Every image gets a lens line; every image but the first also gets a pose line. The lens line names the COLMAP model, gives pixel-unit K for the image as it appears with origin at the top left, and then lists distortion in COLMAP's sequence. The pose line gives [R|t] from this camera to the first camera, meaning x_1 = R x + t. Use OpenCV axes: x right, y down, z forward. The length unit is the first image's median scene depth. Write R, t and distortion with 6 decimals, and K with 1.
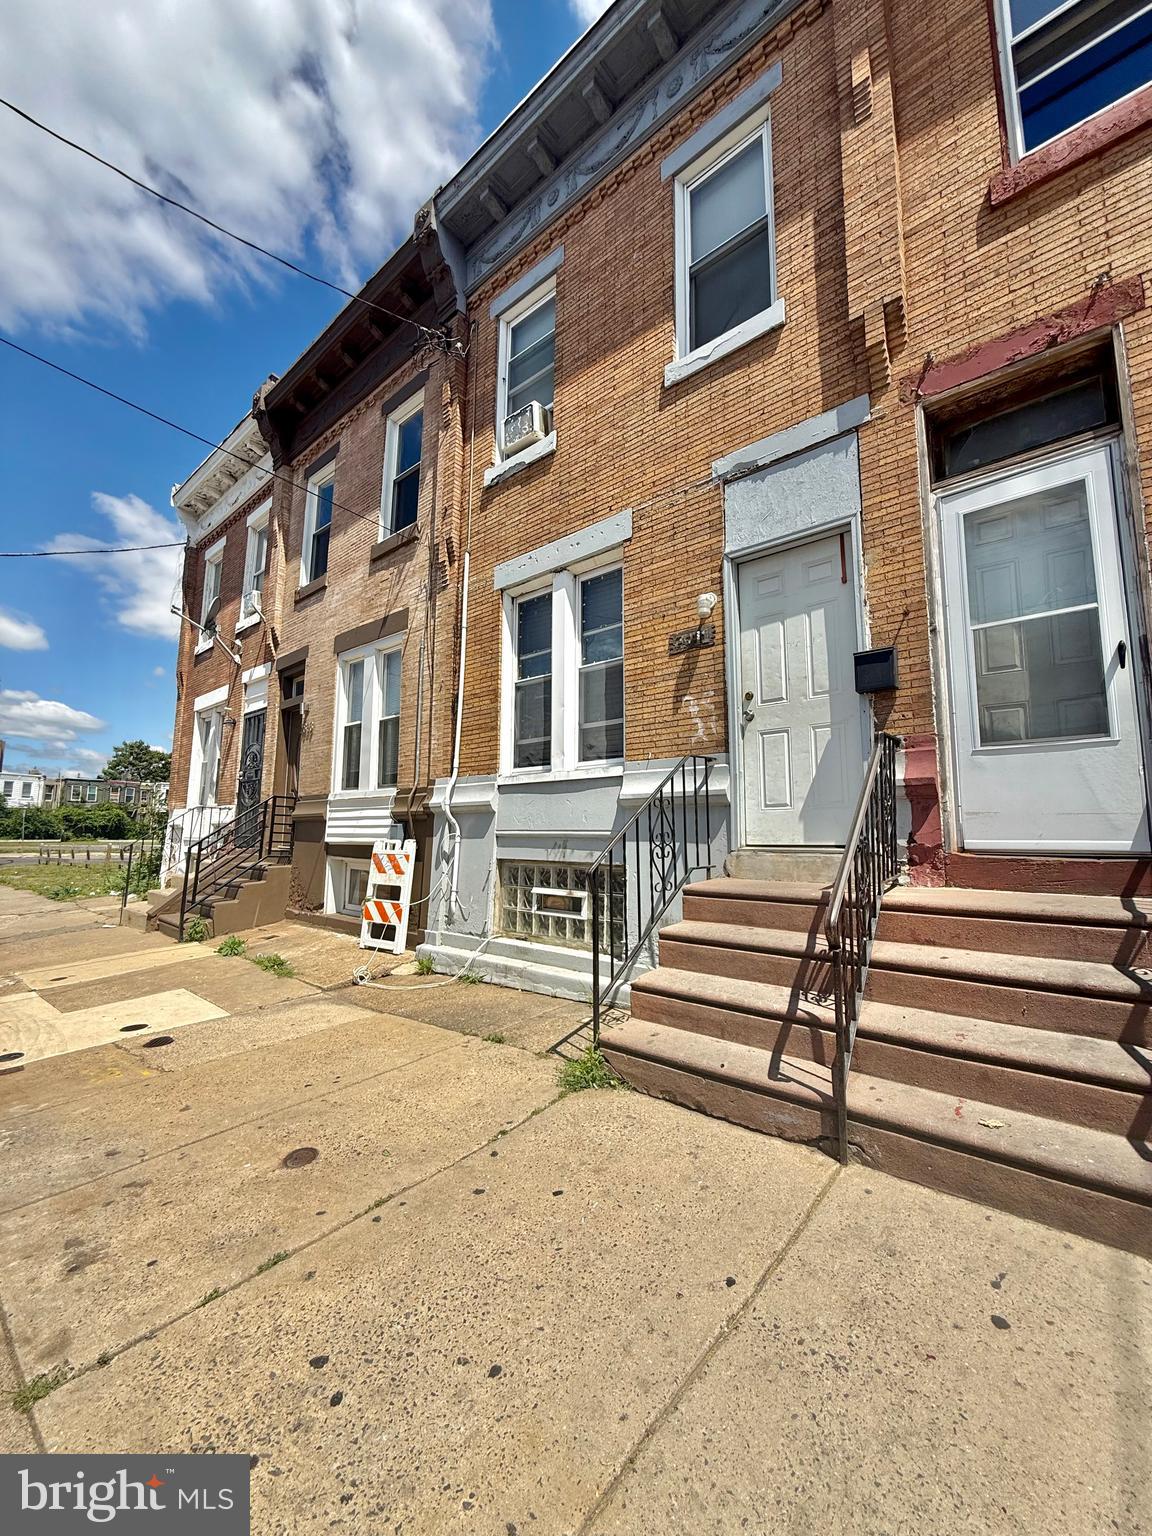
lens RADIAL K [[615.2, 0, 577.9], [0, 615.2, 764.6], [0, 0, 1]] dist [-0.001251, 0.000519]
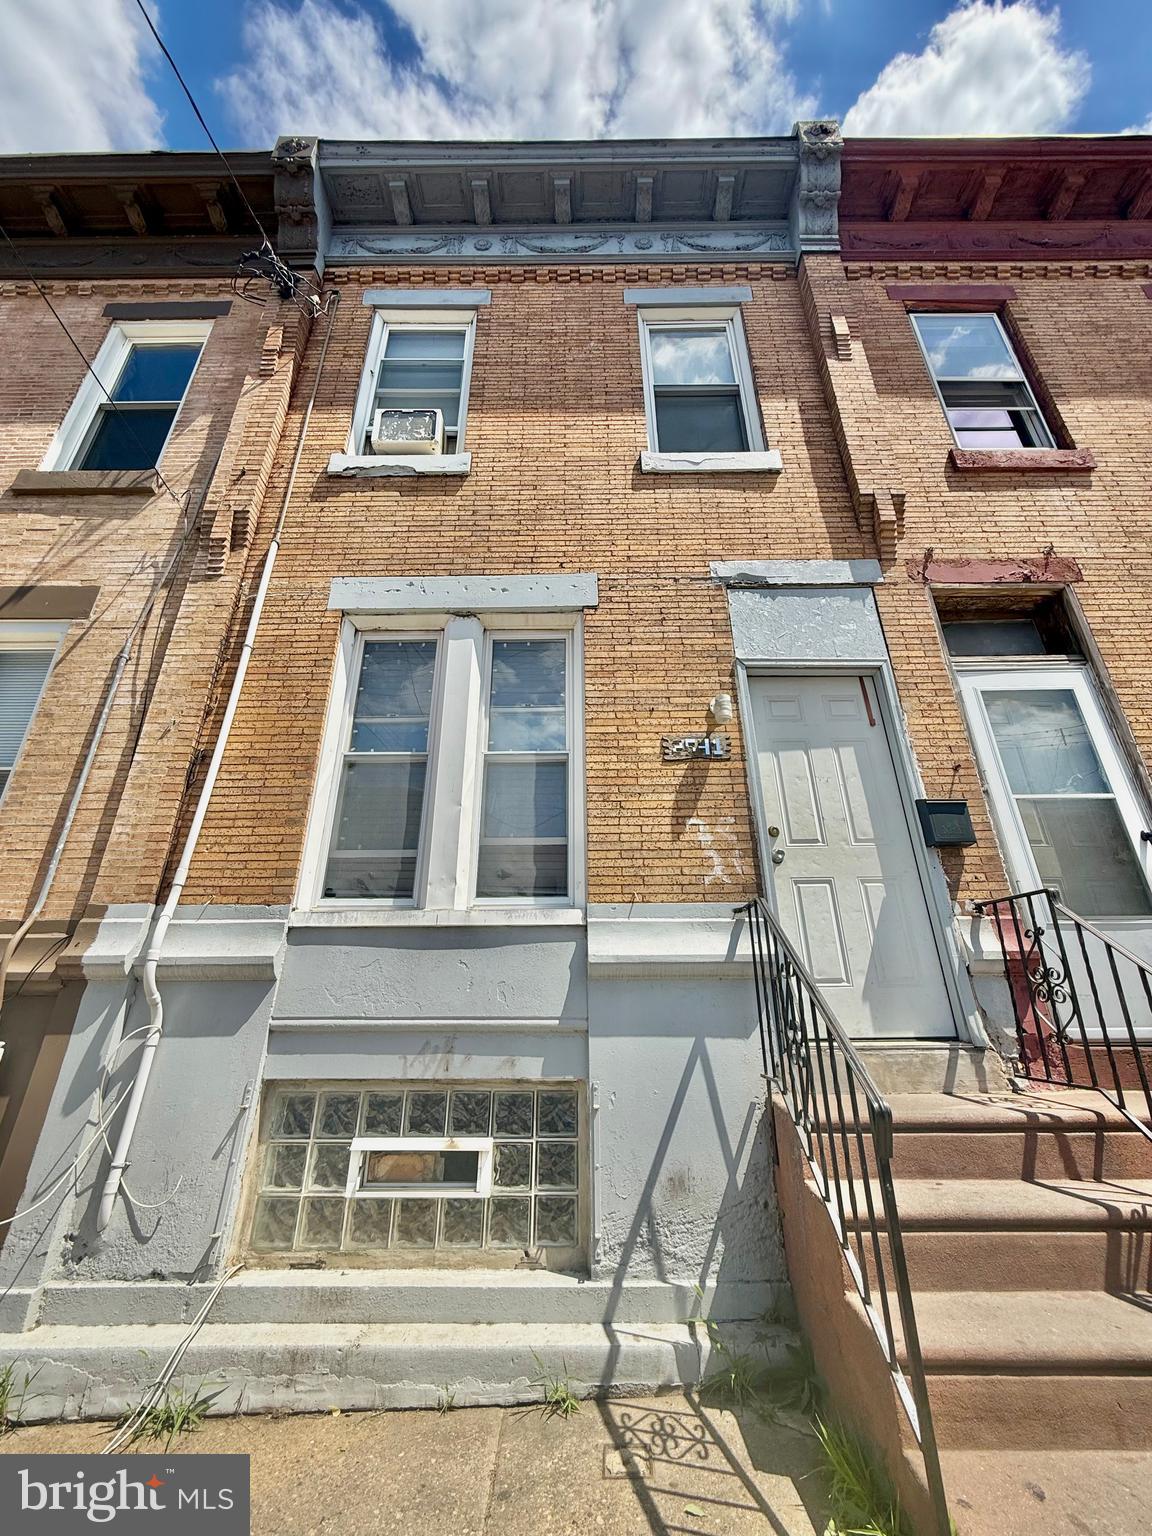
lens RADIAL K [[615.2, 0, 576.3], [0, 615.2, 764.2], [0, 0, 1]] dist [-0.001251, 0.000519]
pose [[0.760275, 0.245698, 0.601344, -0.304365], [-0.066771, 0.950366, -0.303884, 0.046257], [-0.646161, 0.190883, 0.738945, 0.431352]]
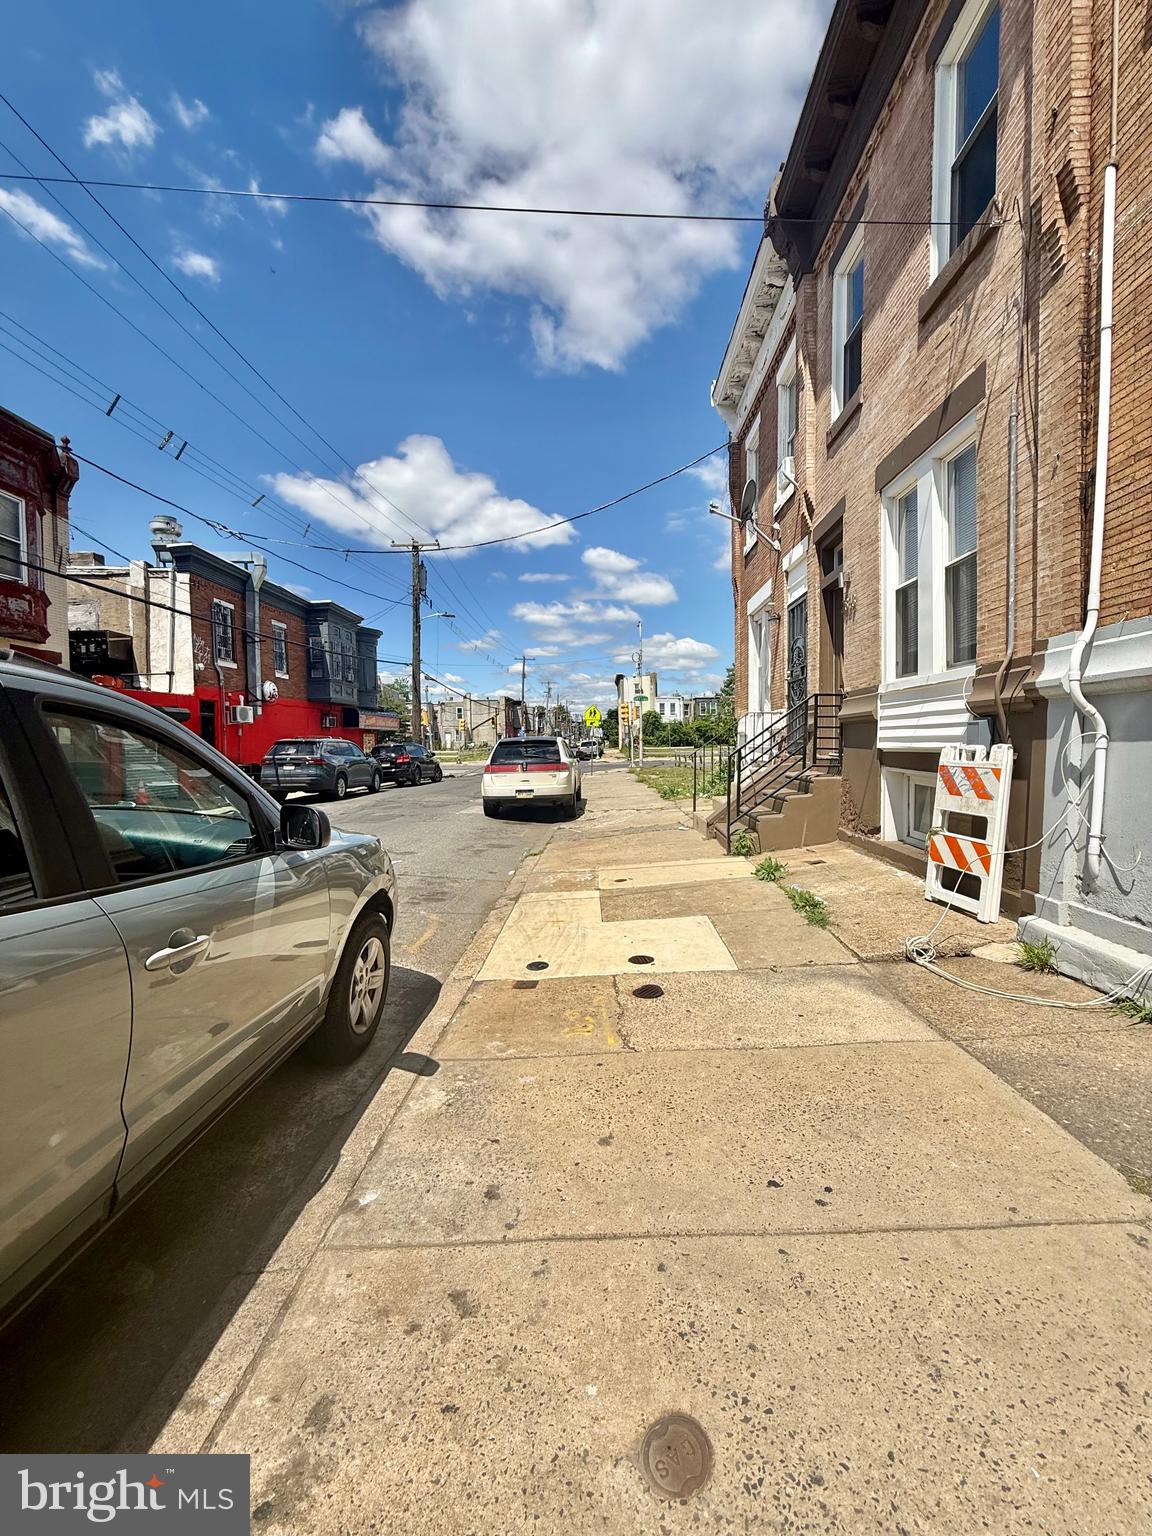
lens RADIAL K [[615.2, 0, 578.6], [0, 615.2, 764.7], [0, 0, 1]] dist [-0.001251, 0.000519]
pose [[0.625816, 0.008860, -0.779921, -0.065764], [0.112690, 0.988417, 0.101653, 0.036432], [0.771787, -0.151505, 0.617568, 0.331375]]
